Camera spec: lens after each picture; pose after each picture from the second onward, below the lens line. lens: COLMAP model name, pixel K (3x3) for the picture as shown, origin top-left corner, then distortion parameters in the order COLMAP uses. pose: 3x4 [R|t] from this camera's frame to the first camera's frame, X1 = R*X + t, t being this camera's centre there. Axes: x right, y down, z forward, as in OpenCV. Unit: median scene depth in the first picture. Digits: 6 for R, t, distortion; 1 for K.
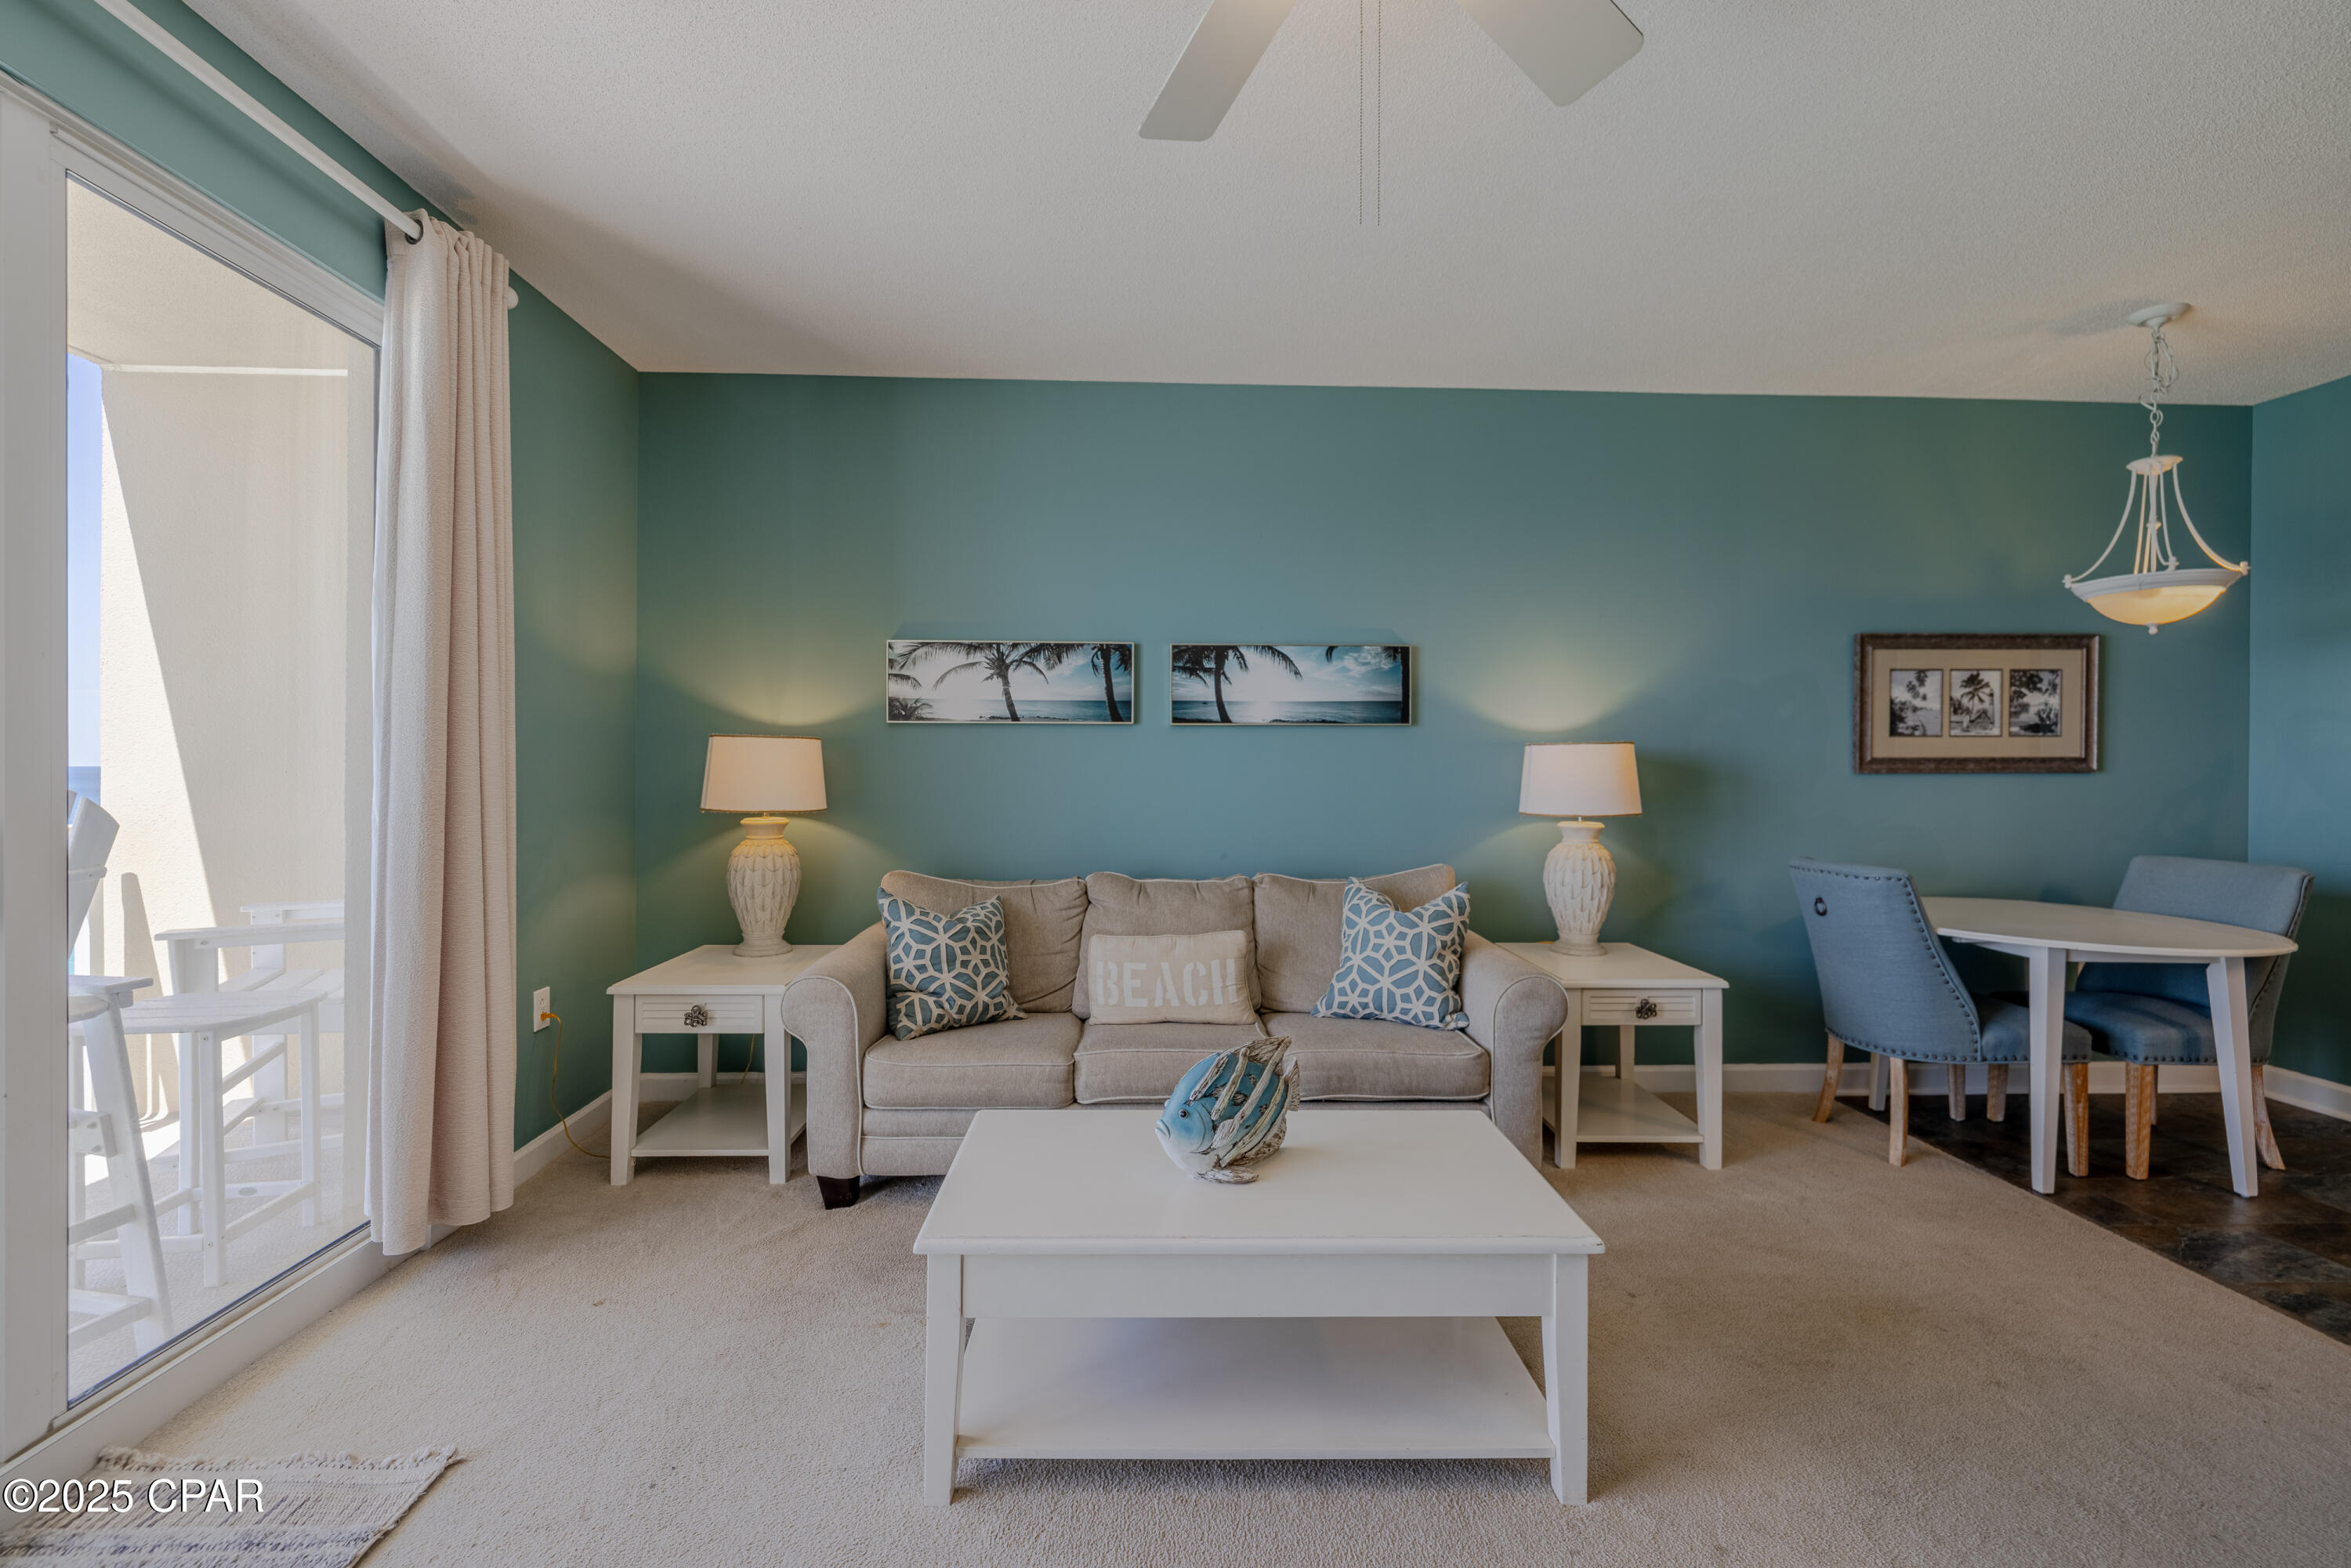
lens RADIAL K [[976.2, 0, 1171.7], [0, 976.2, 767.8], [0, 0, 1]] dist [0.002632, 0.000357]
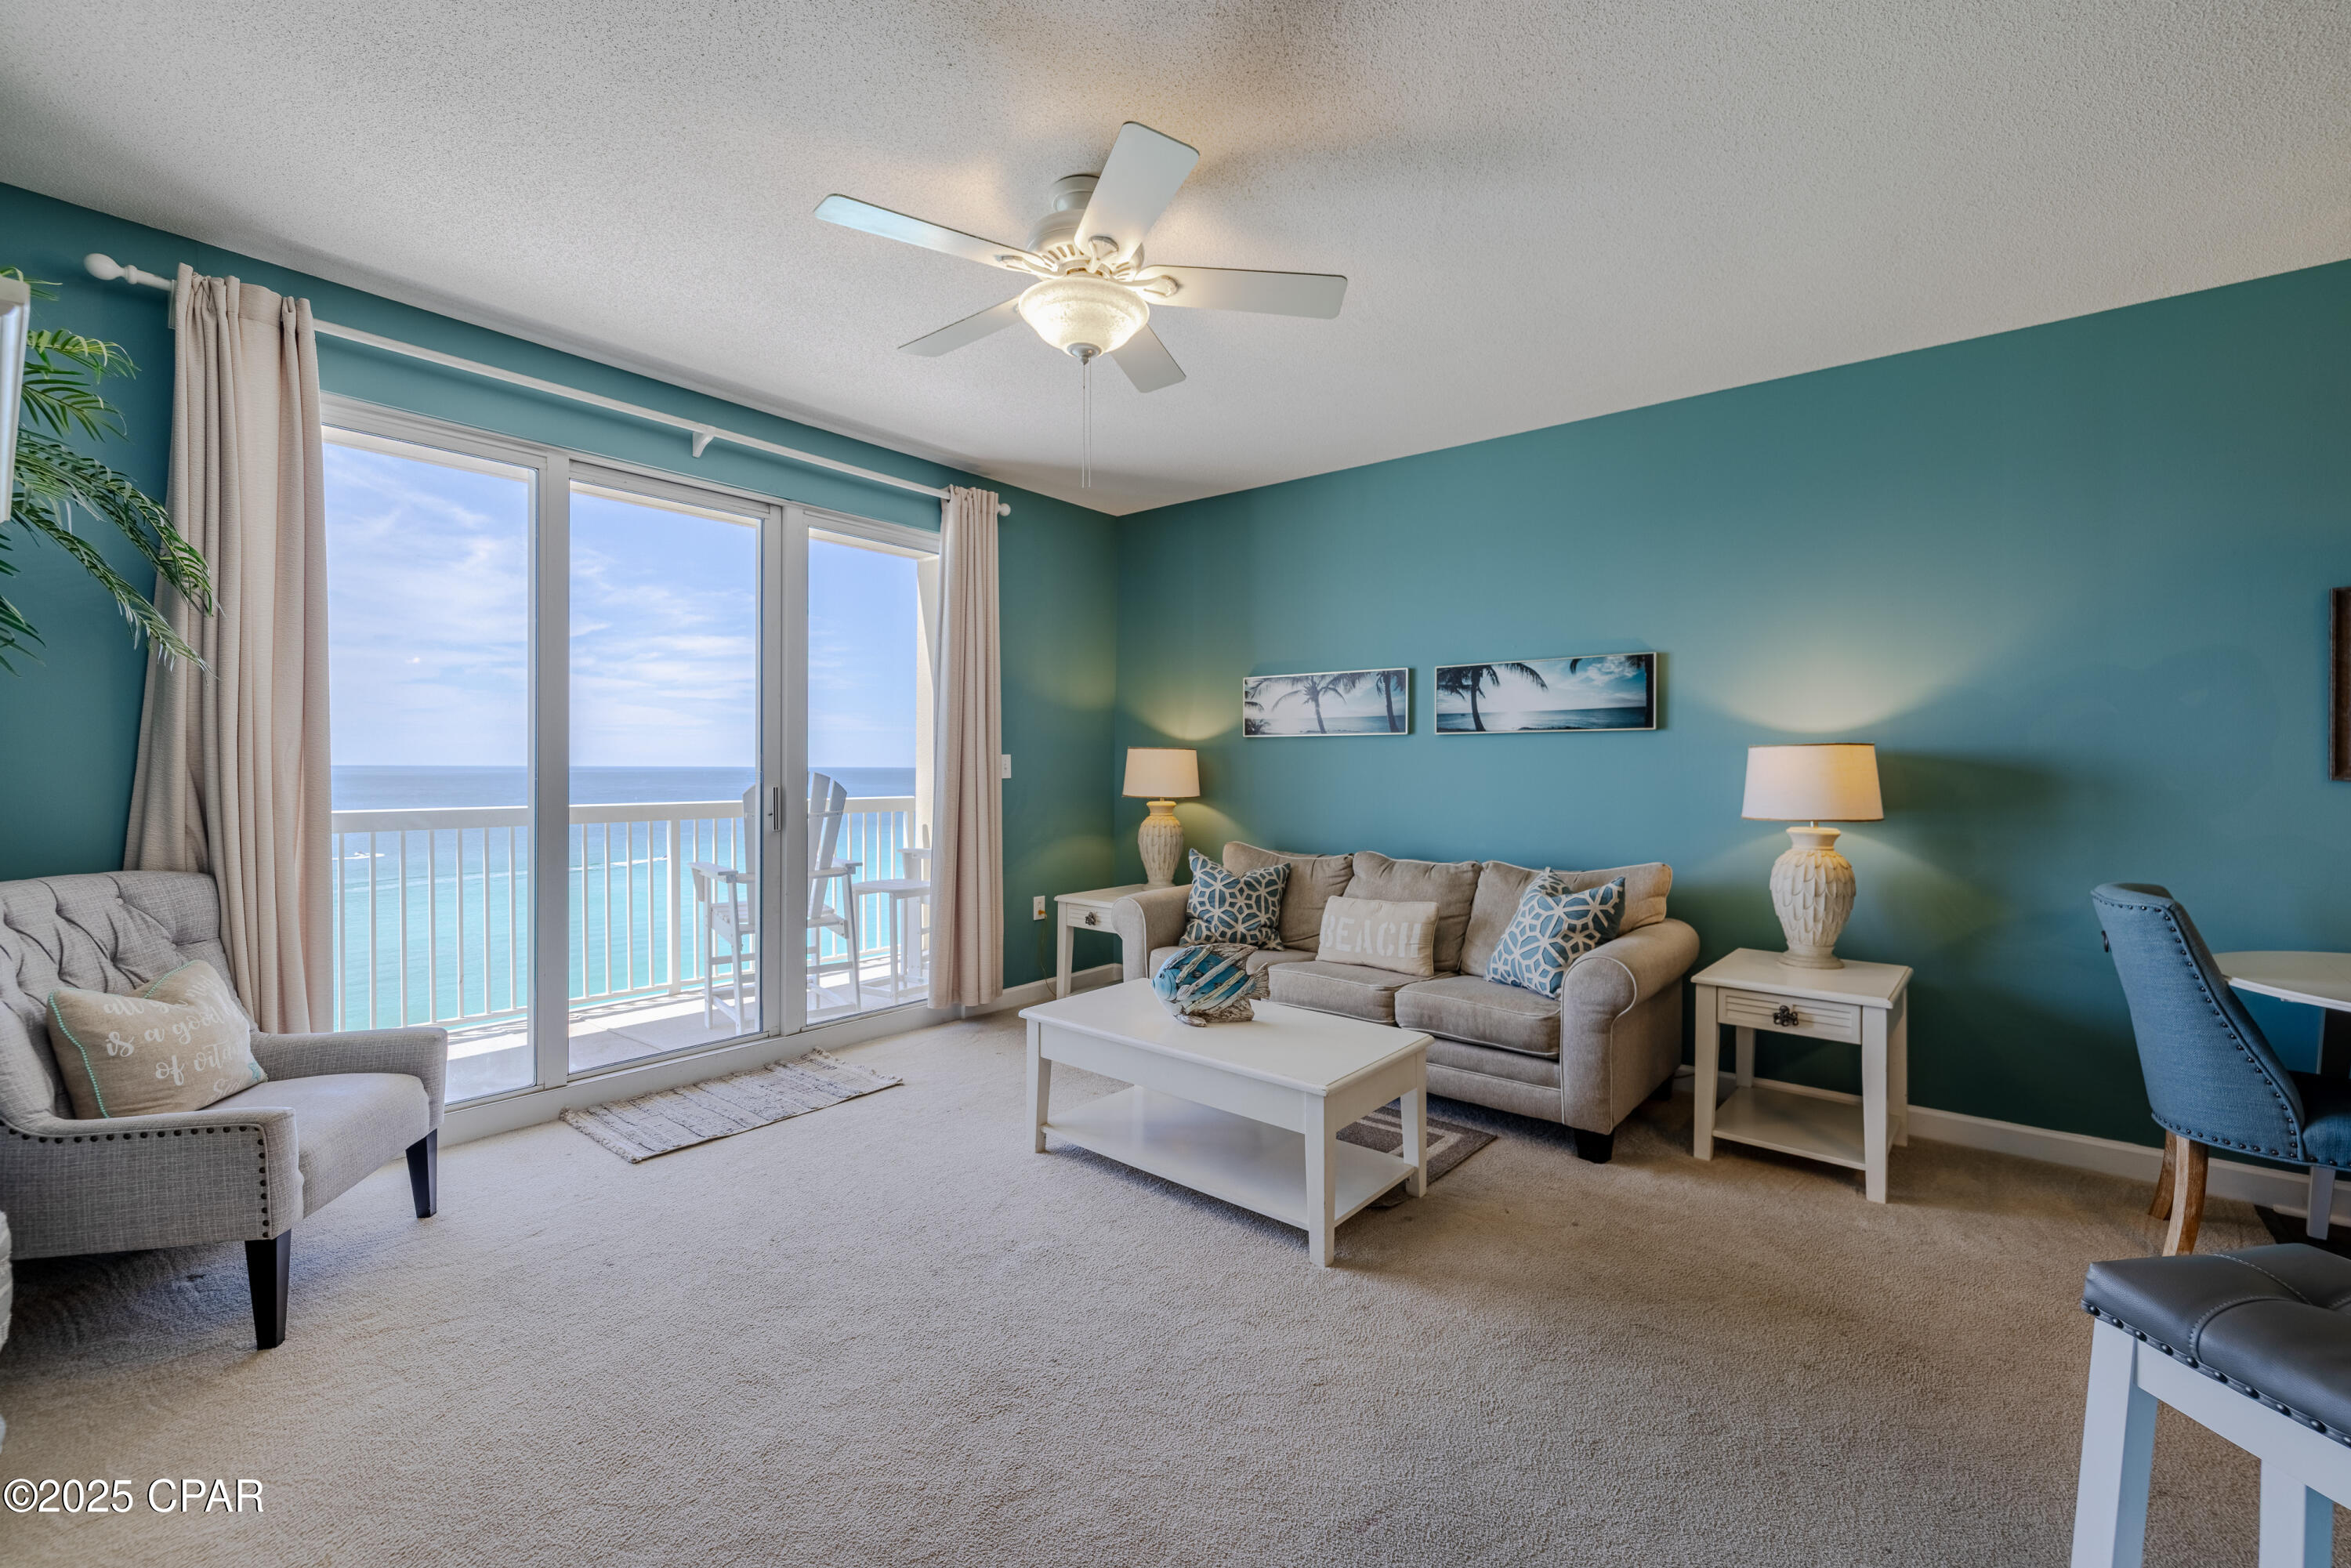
lens RADIAL K [[972.3, 0, 1178.6], [0, 972.3, 761.1], [0, 0, 1]] dist [0.013848, -0.000109]
pose [[0.759354, -0.002731, -0.650671, 0.572327], [-0.003107, 0.999965, -0.007824, -0.000198], [0.650670, 0.007963, 0.759319, -0.127156]]
